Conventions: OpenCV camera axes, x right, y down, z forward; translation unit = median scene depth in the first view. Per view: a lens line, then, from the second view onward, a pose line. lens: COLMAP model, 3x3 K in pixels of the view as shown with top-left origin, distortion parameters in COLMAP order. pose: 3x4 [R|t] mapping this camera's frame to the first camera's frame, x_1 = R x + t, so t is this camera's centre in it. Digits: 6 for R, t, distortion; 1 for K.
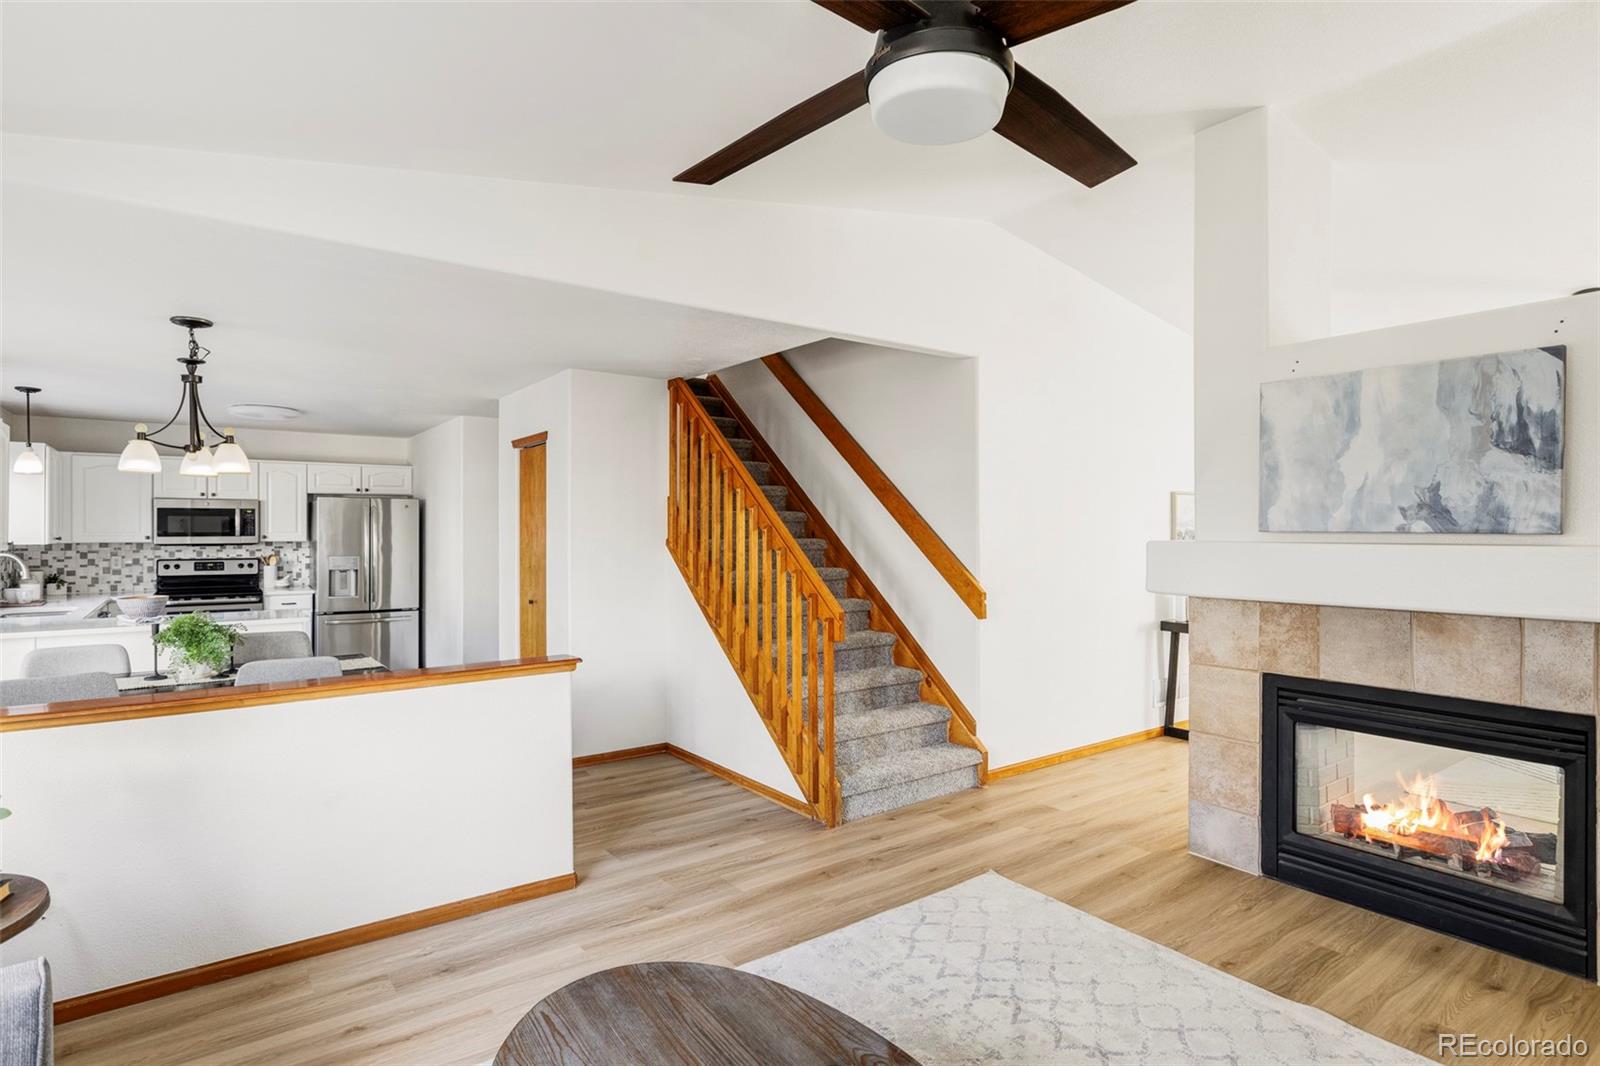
lens RADIAL K [[795.3, 0, 811.5], [0, 795.3, 531.3], [0, 0, 1]] dist [0.036195, -0.016394]
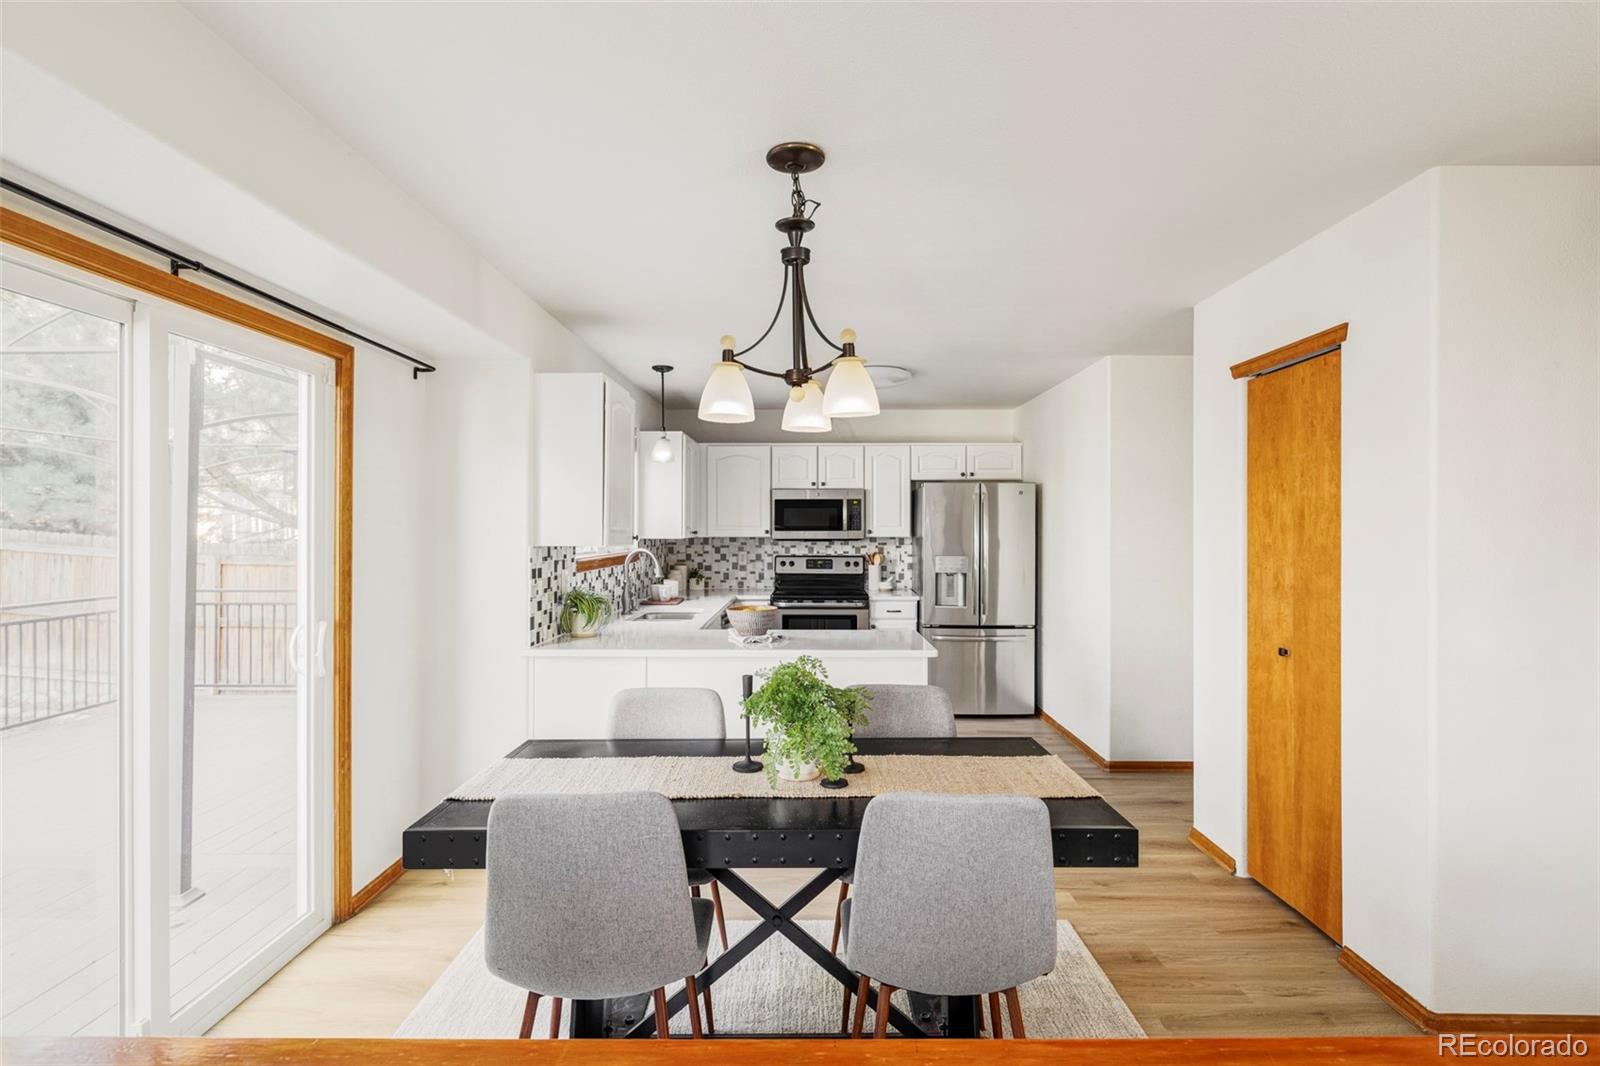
lens RADIAL K [[818.5, 0, 832.1], [0, 818.5, 529.5], [0, 0, 1]] dist [-0.000496, -0.000042]
pose [[0.810524, 0.001844, -0.585702, -0.204075], [-0.000493, 0.999997, 0.002466, 0.002530], [0.585705, -0.001709, 0.810523, 0.274075]]
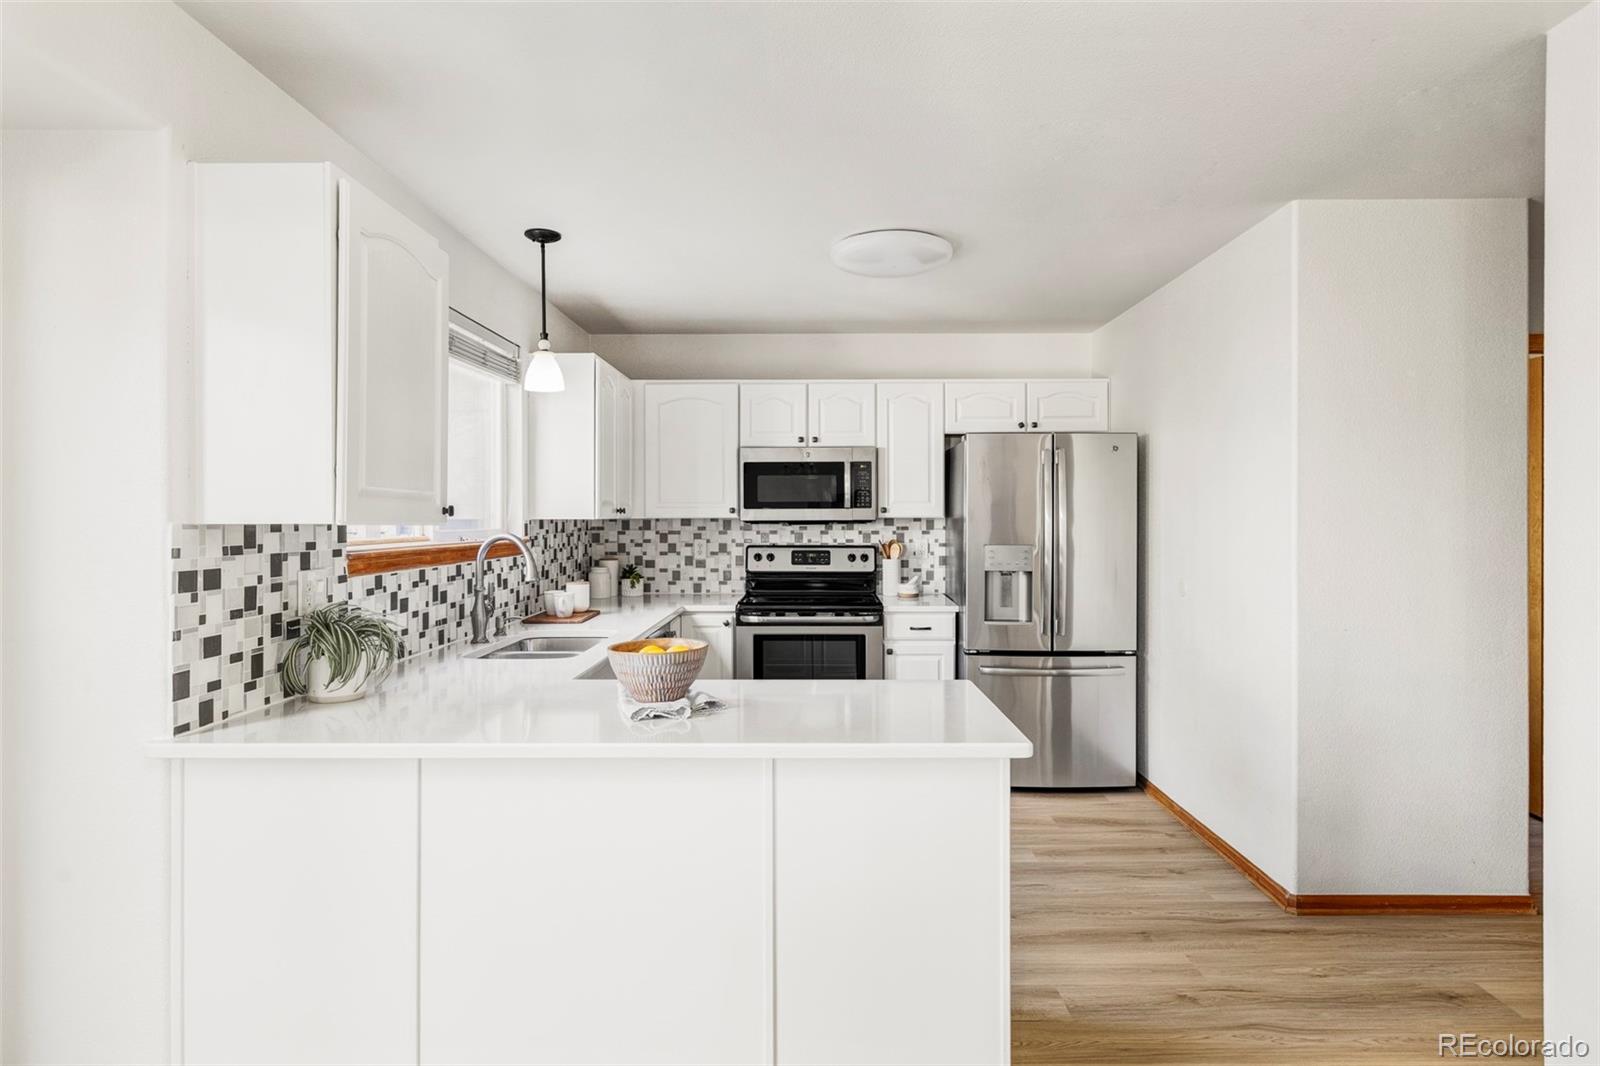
lens RADIAL K [[899.0, 0, 832.2], [0, 899.0, 516.9], [0, 0, 1]] dist [0.002772, 0.000339]
pose [[0.804906, -0.000731, -0.593402, -0.331558], [0.001669, 0.999998, 0.001031, 0.011667], [0.593401, -0.001820, 0.804905, 0.466003]]
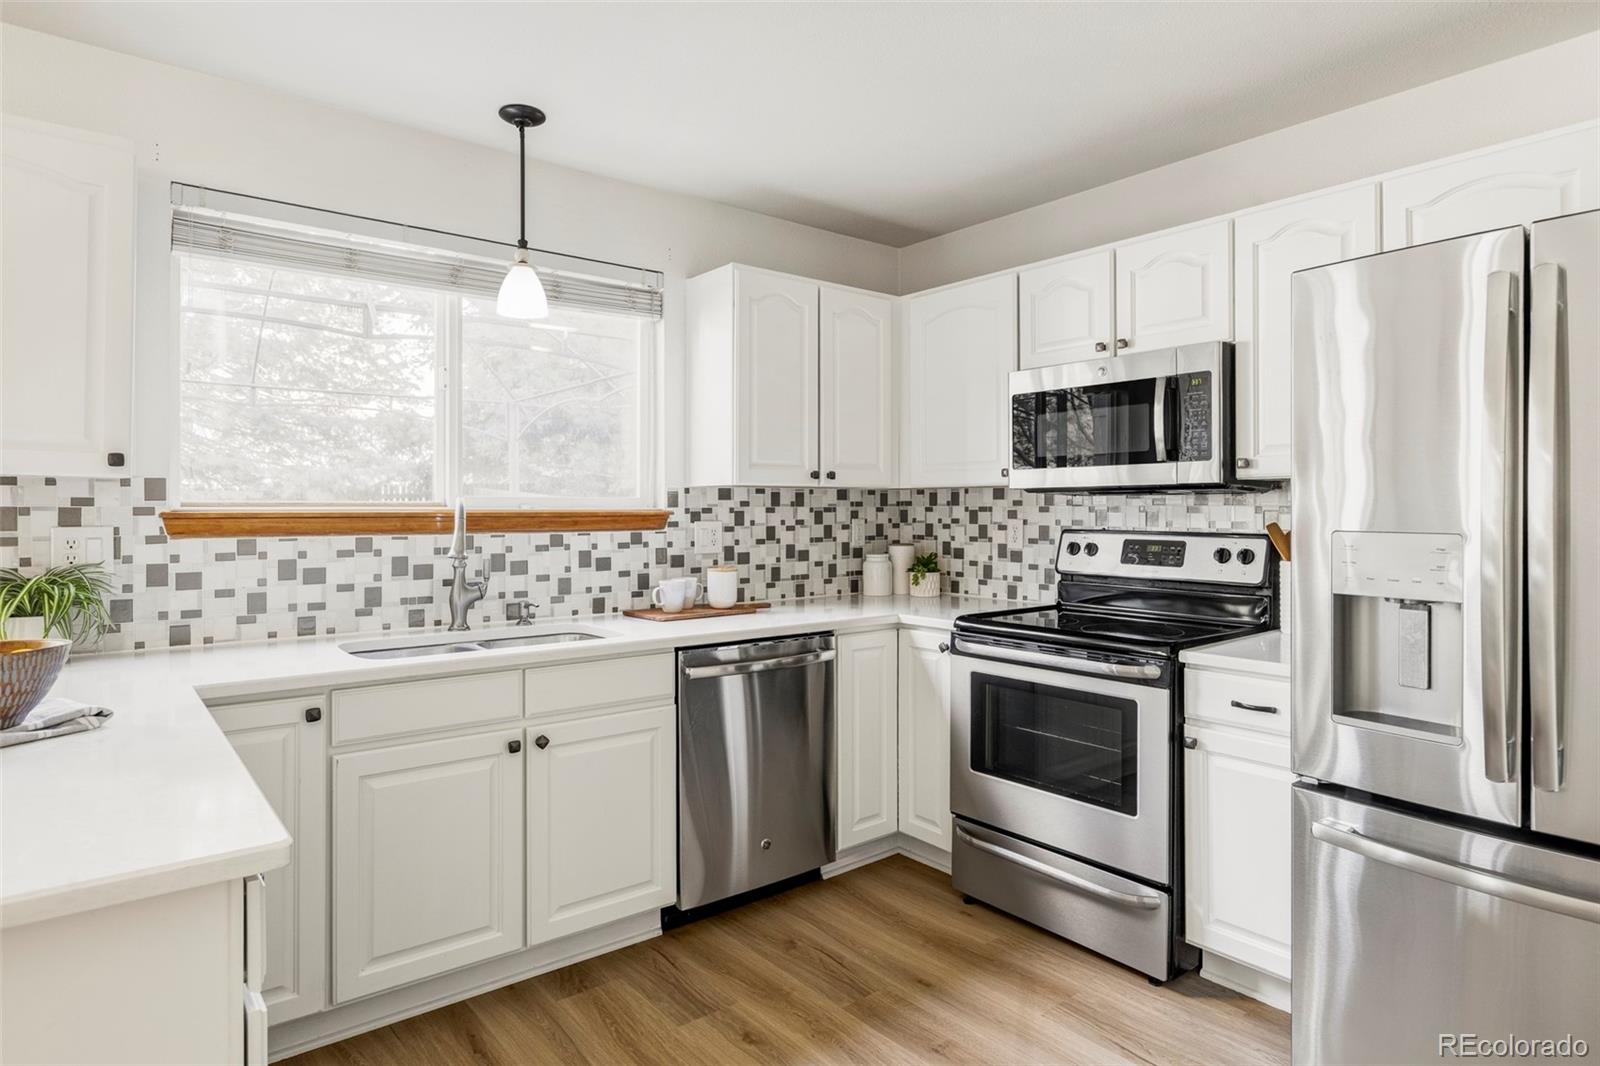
lens RADIAL K [[936.8, 0, 807.1], [0, 936.8, 502.2], [0, 0, 1]] dist [-0.000577, -0.001019]
pose [[0.031456, -0.008182, -0.999472, -0.348237], [0.000102, 0.999967, -0.008183, 0.025052], [0.999505, 0.000155, 0.031456, 0.855842]]
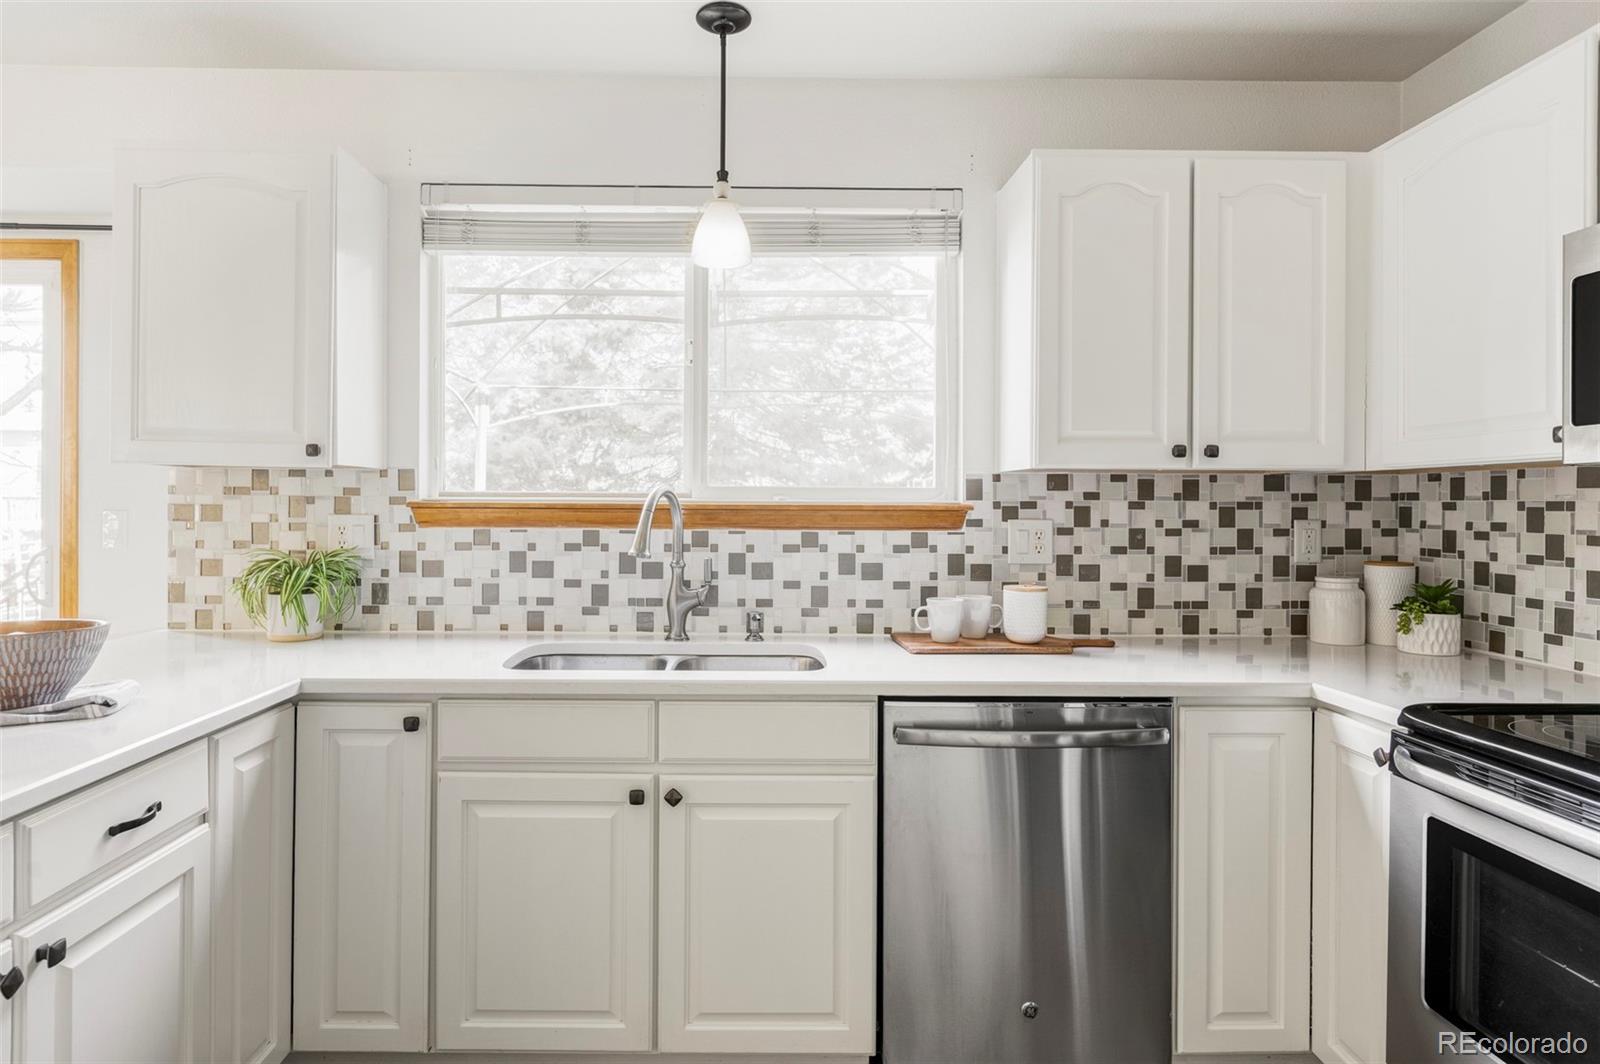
lens RADIAL K [[918.8, 0, 732.2], [0, 918.8, 502.0], [0, 0, 1]] dist [0.003651, -0.001046]
pose [[-0.603794, -0.006635, -0.797113, -0.489463], [-0.007606, 0.999968, -0.002562, 0.026036], [0.797104, 0.004516, -0.603825, 0.938865]]
